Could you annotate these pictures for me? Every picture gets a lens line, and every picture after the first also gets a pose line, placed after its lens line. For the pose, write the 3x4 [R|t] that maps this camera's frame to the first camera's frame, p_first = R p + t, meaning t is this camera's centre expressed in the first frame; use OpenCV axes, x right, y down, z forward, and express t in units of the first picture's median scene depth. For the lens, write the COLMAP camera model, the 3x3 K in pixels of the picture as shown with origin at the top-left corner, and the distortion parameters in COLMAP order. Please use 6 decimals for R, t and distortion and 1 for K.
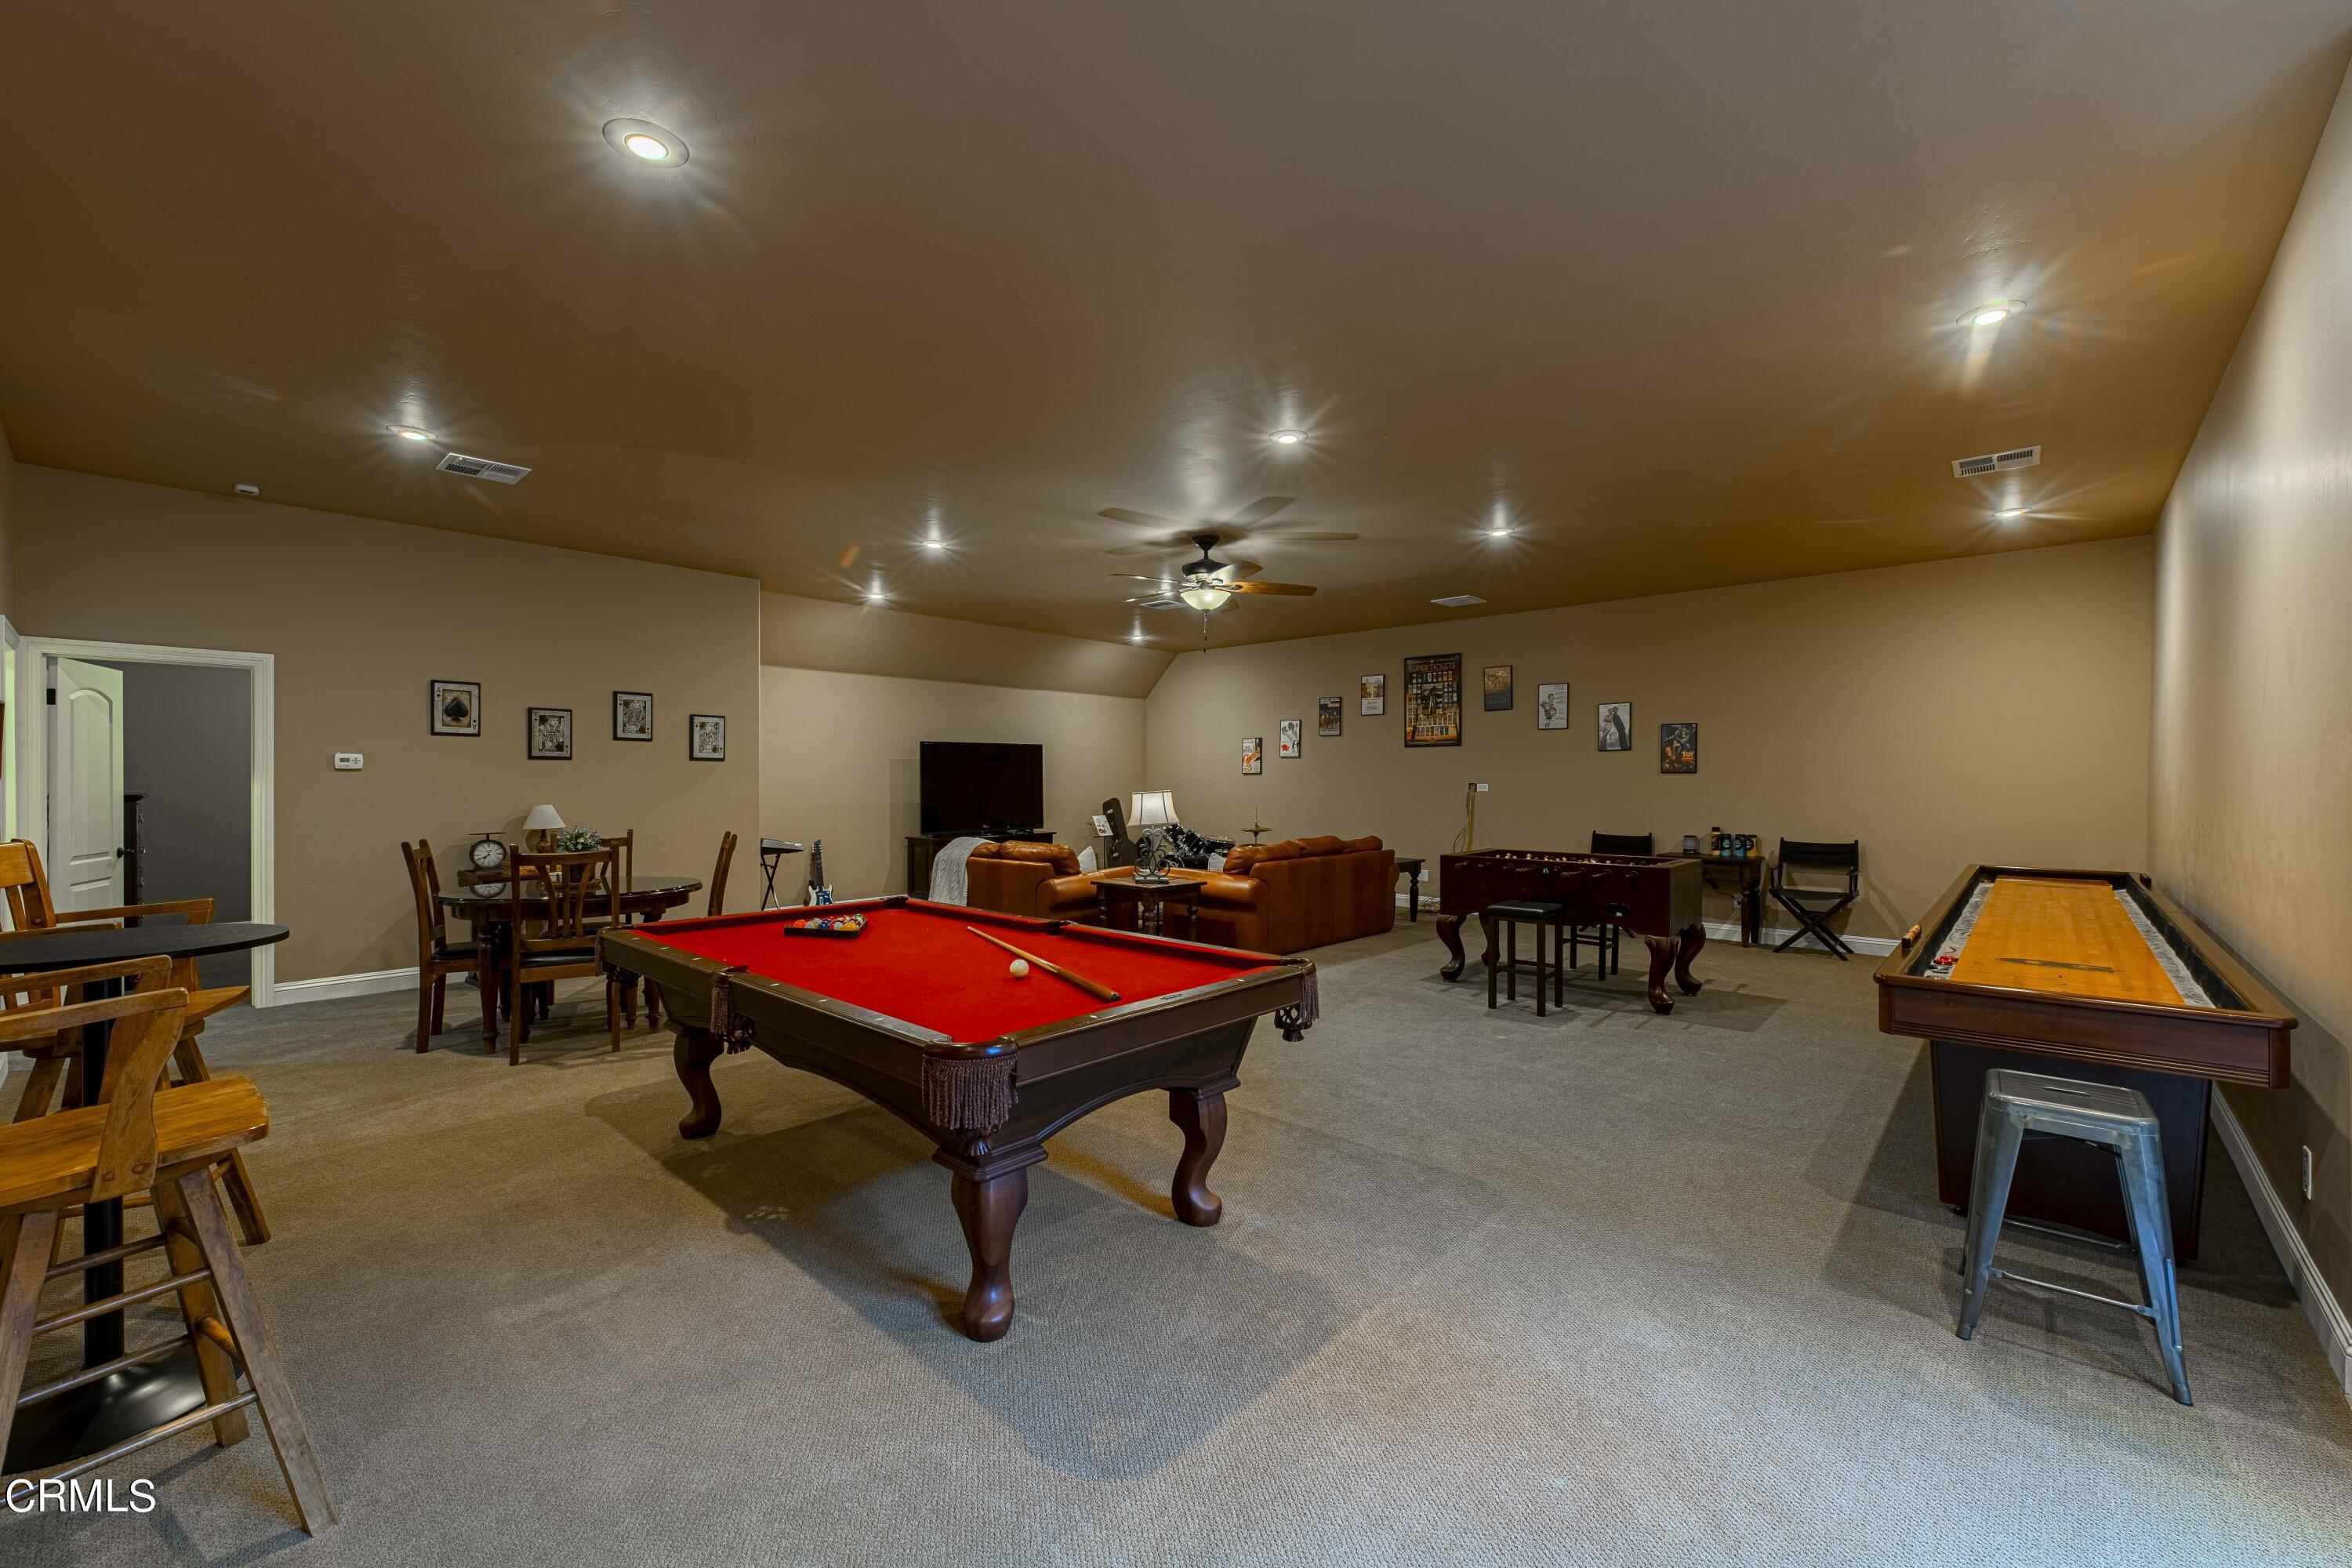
lens RADIAL K [[946.4, 0, 1191.5], [0, 946.4, 781.6], [0, 0, 1]] dist [0.002611, -0.001204]
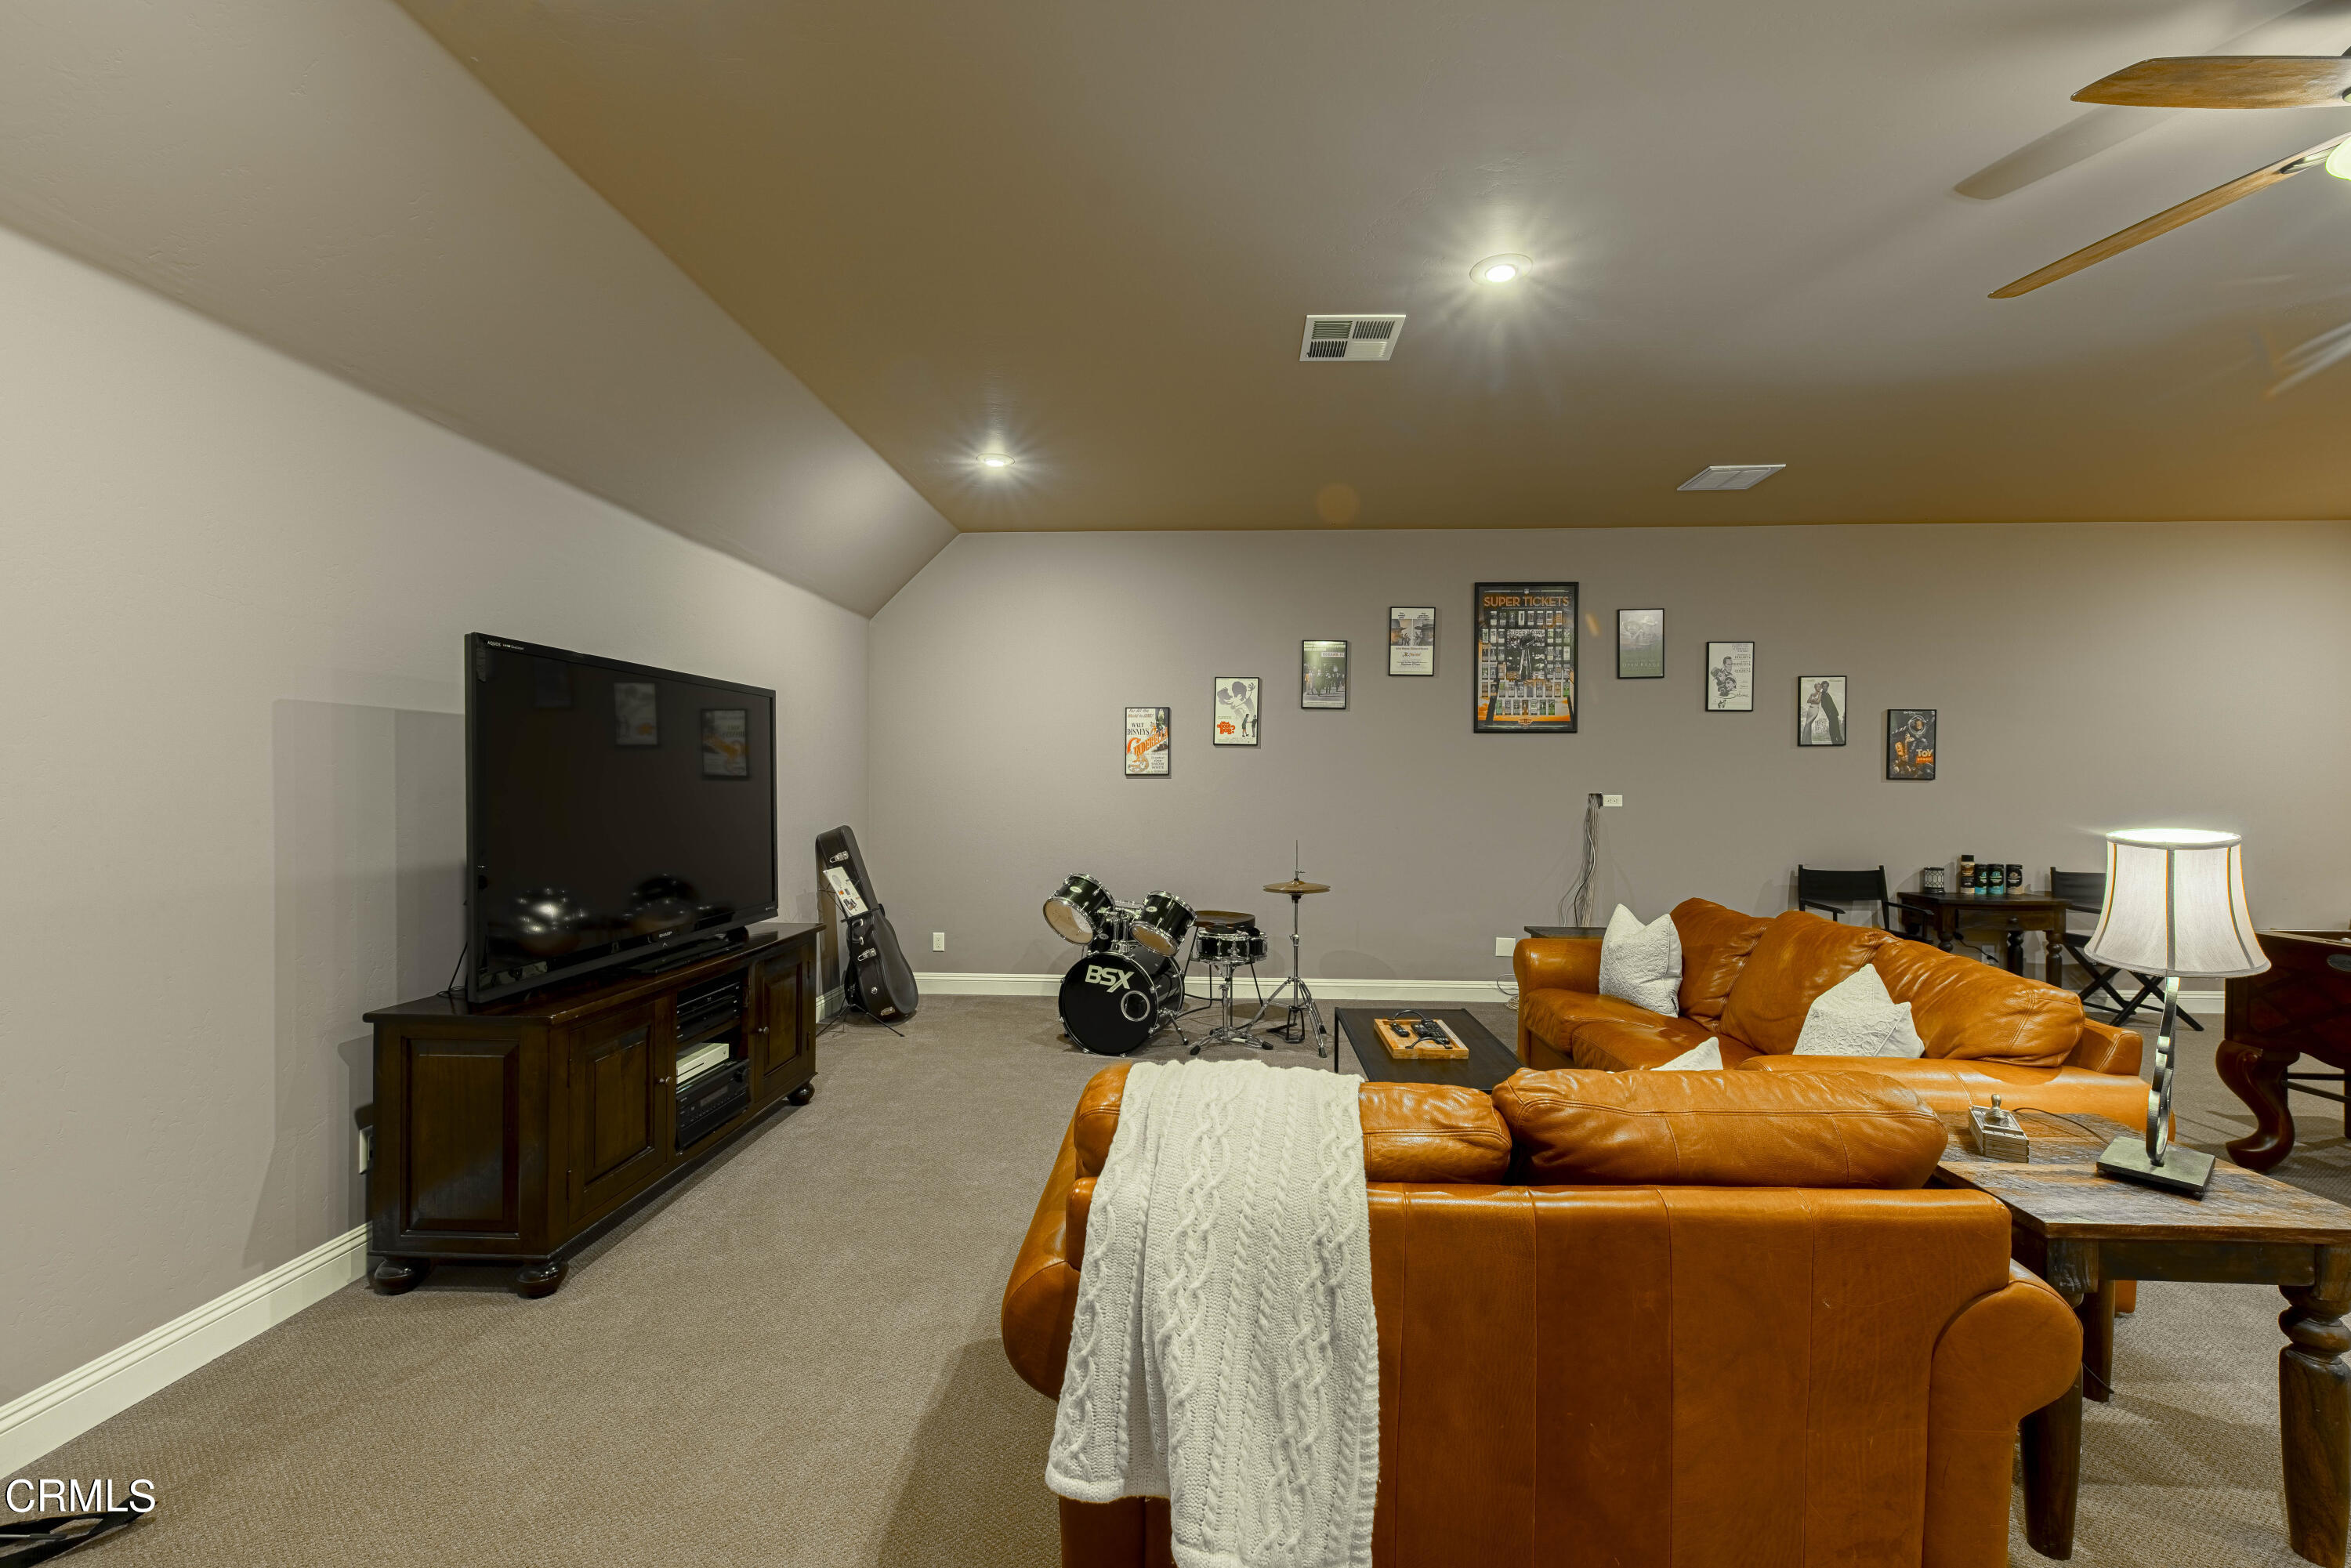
lens RADIAL K [[945.9, 0, 1166.4], [0, 945.9, 791.3], [0, 0, 1]] dist [0.002611, -0.001204]
pose [[0.774248, -0.001159, 0.632881, -0.306160], [-0.002451, 0.999985, 0.004830, -0.002243], [-0.632877, -0.005291, 0.774234, 0.680633]]
